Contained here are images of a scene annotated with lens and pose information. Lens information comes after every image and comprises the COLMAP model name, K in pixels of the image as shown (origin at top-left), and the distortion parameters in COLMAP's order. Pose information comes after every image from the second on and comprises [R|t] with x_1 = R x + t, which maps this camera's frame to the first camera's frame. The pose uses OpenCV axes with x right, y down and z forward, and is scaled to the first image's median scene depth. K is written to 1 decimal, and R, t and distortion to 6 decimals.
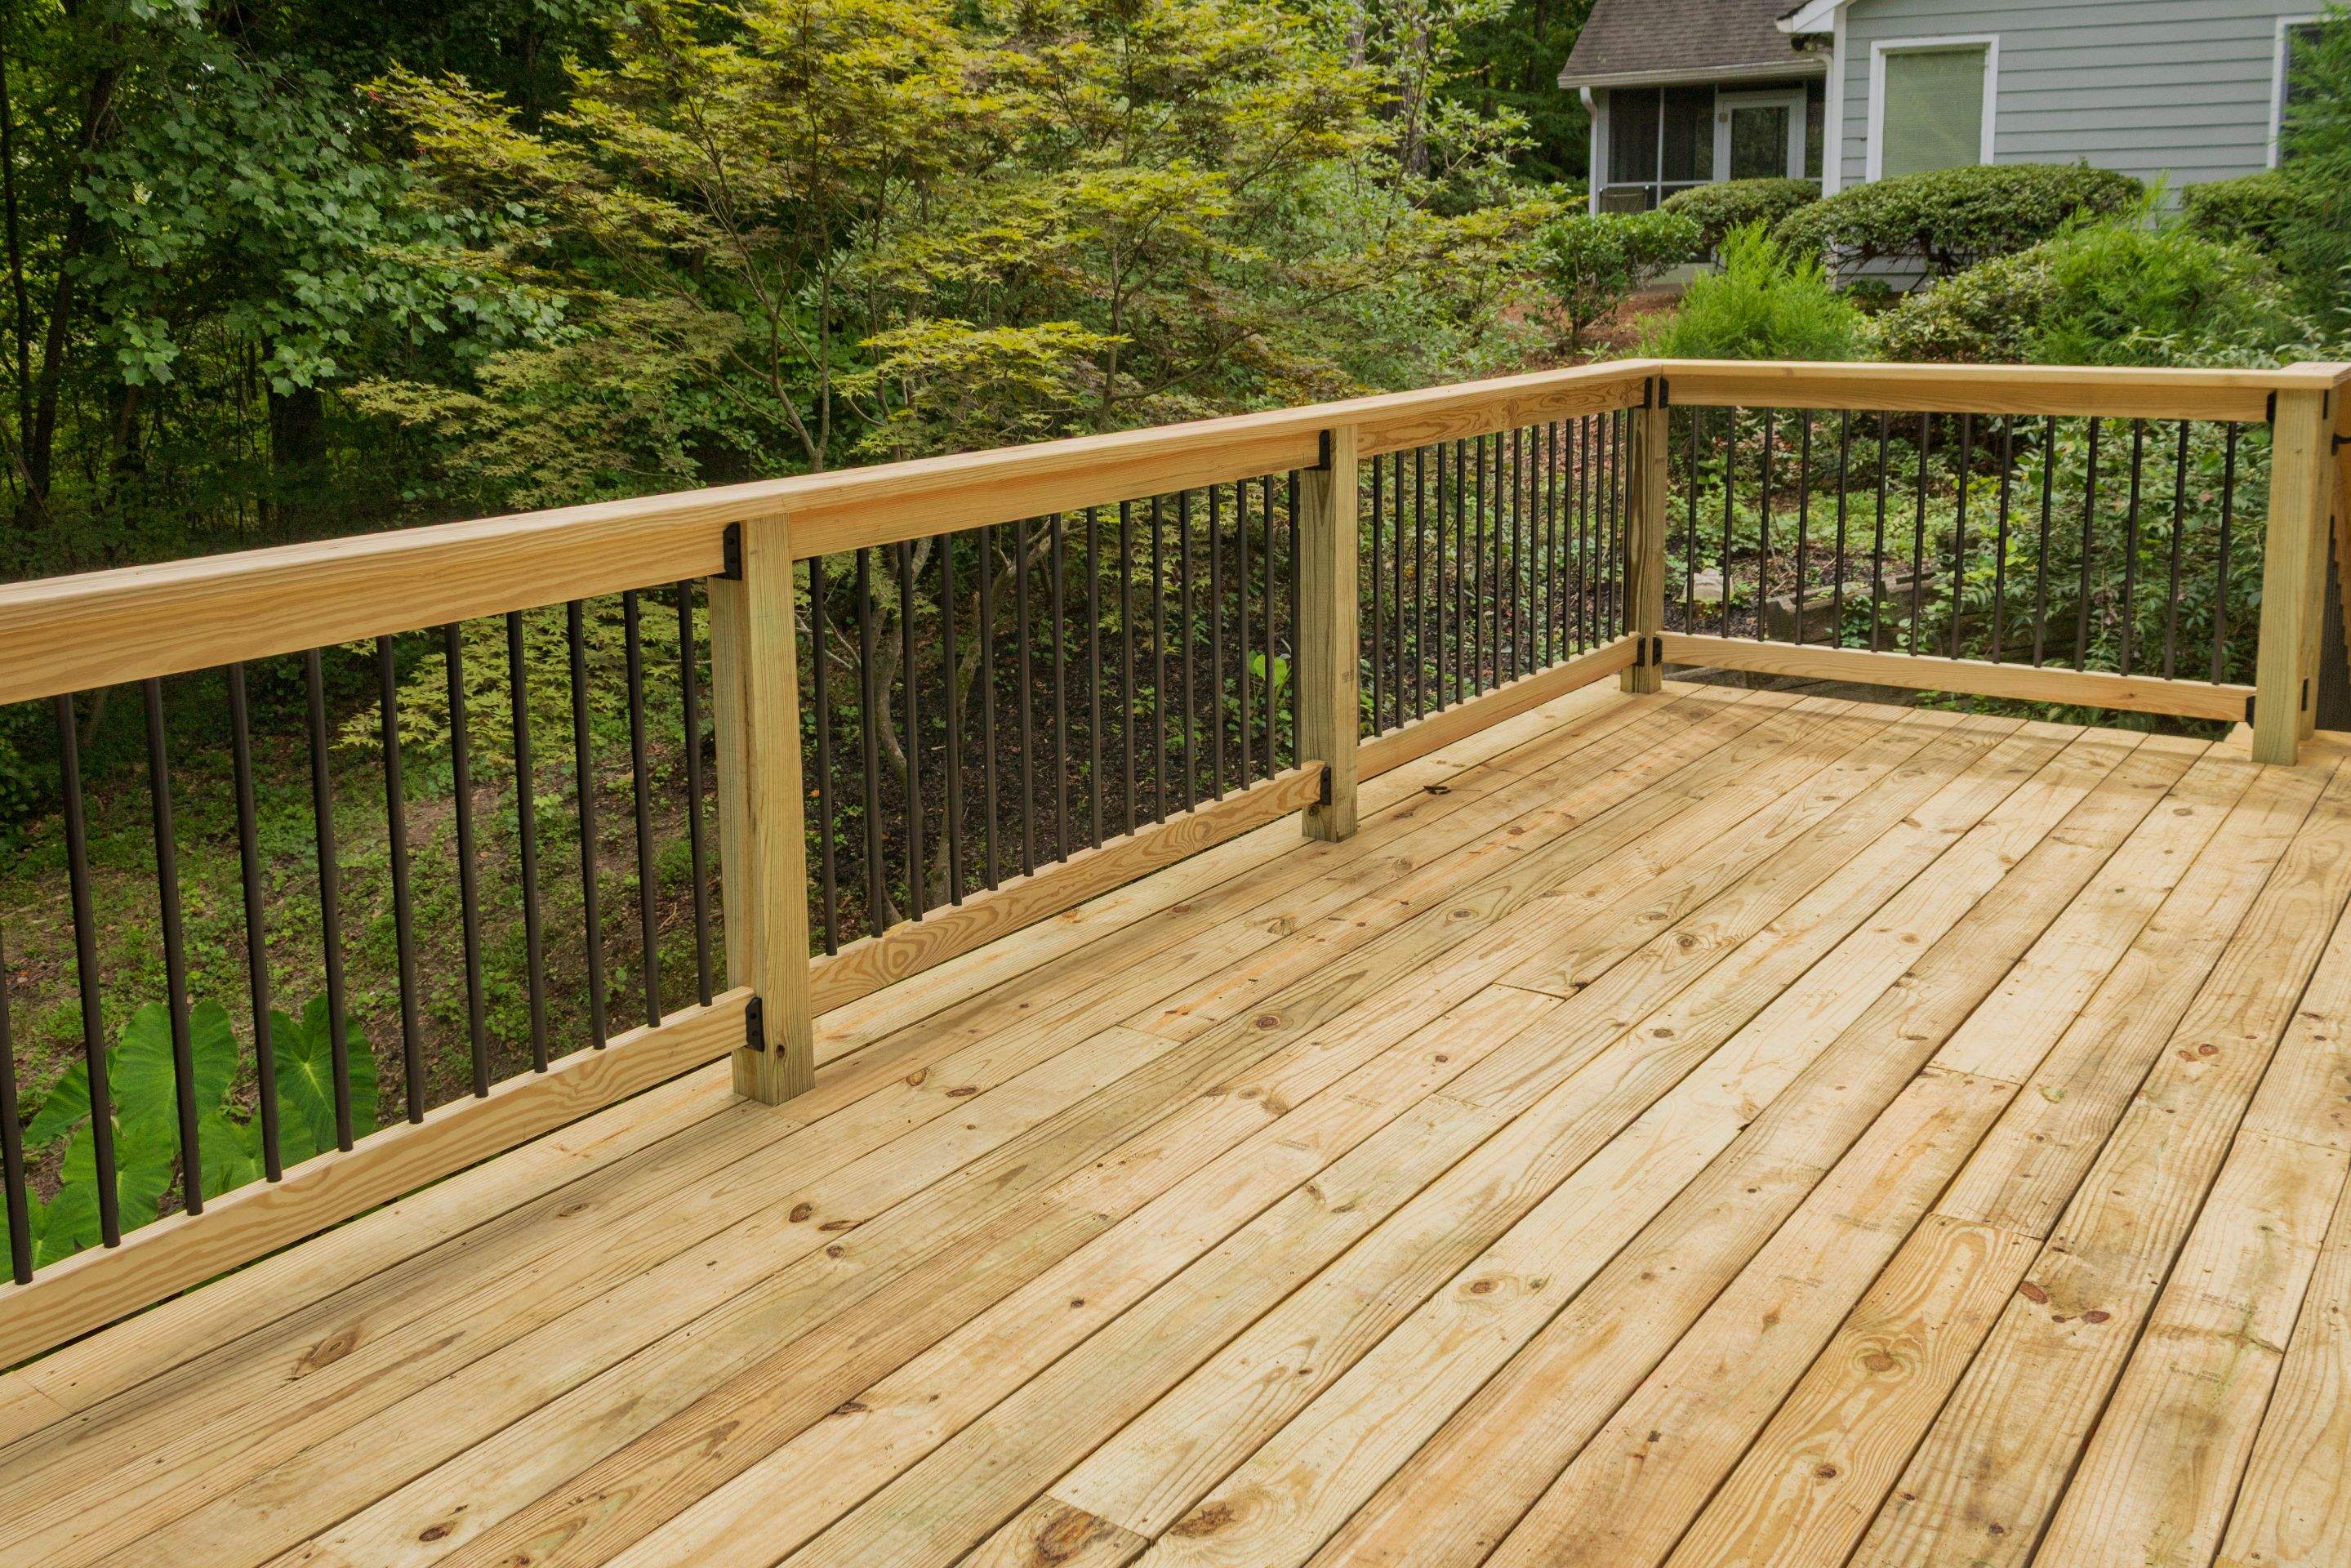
lens RADIAL K [[2055.6, 0, 1028.0], [0, 2055.6, 473.6], [0, 0, 1]] dist [0.045802, -0.040128]
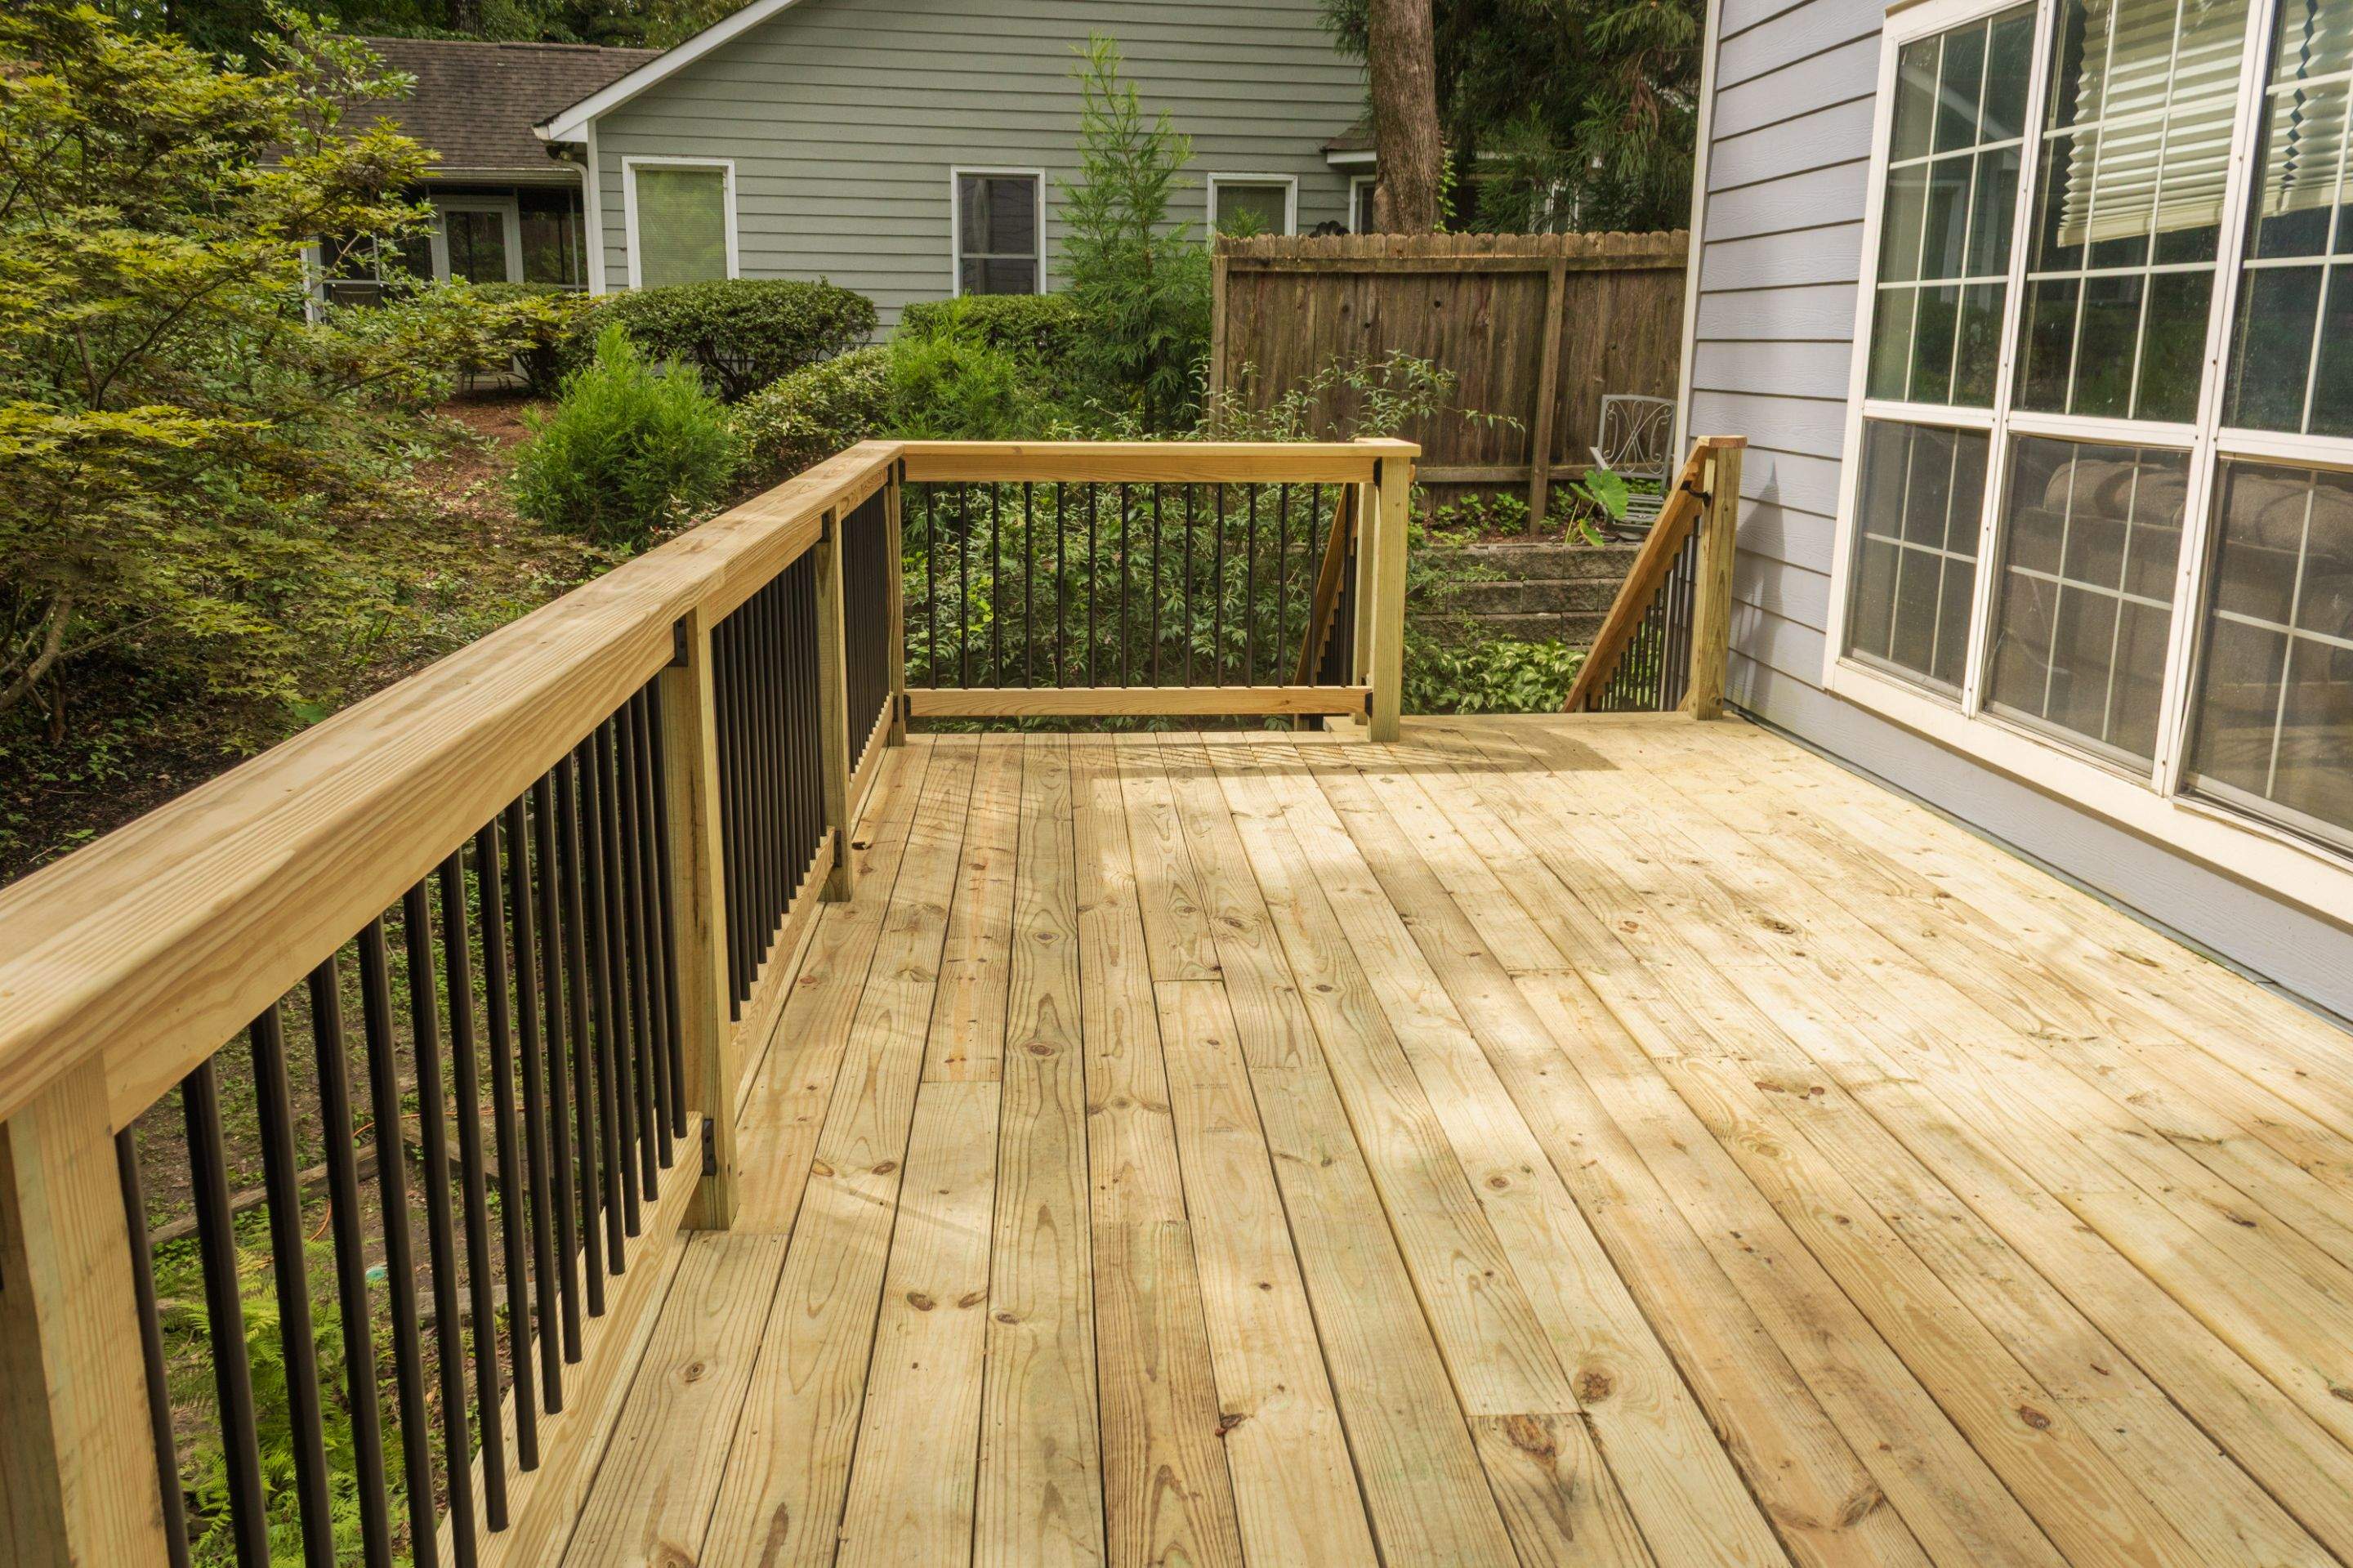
lens RADIAL K [[1982.4, 0, 1112.1], [0, 1982.4, 764.8], [0, 0, 1]] dist [0.033526, -0.047708]
pose [[0.767001, -0.107166, 0.632633, -0.511226], [0.047010, 0.992690, 0.111164, 0.006753], [-0.639922, -0.055523, 0.766432, 0.203153]]
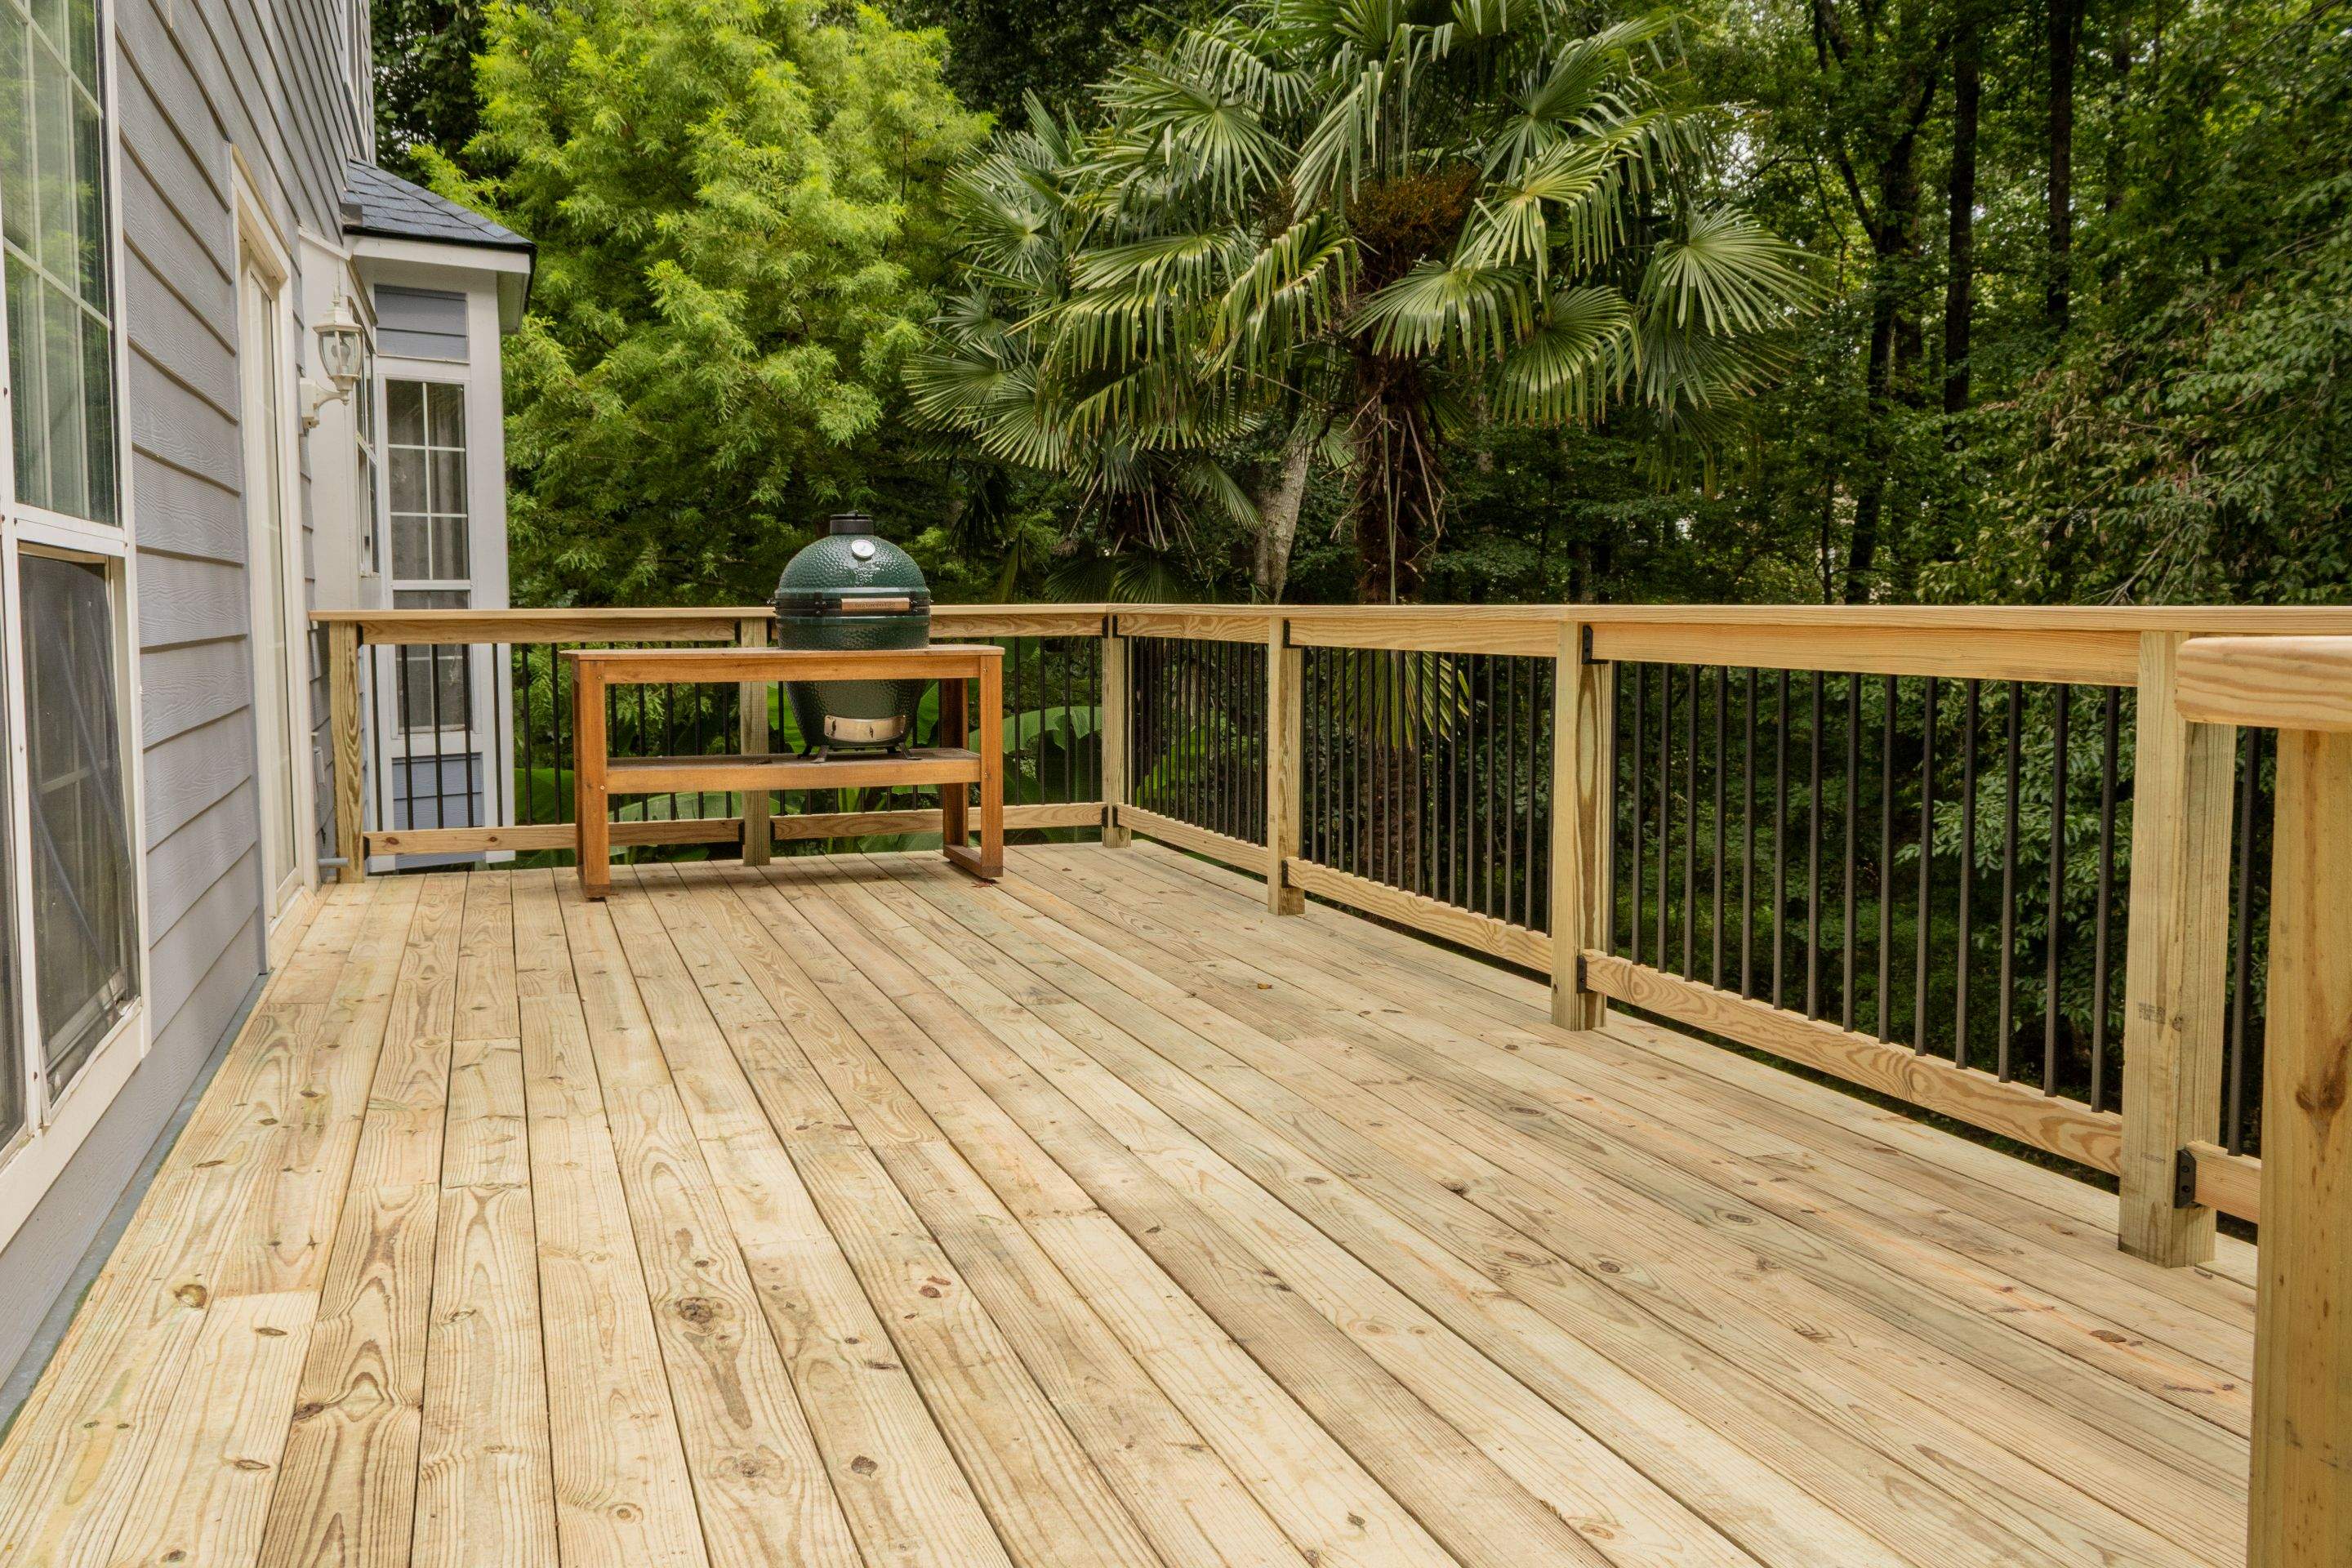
lens RADIAL K [[2073.9, 0, 1213.5], [0, 2073.9, 803.0], [0, 0, 1]] dist [0.024857, -0.034451]
pose [[-0.537767, 0.107573, -0.836203, 1.173260], [-0.071570, 0.982422, 0.172410, -0.081887], [0.840050, 0.152564, -0.520615, 1.475279]]
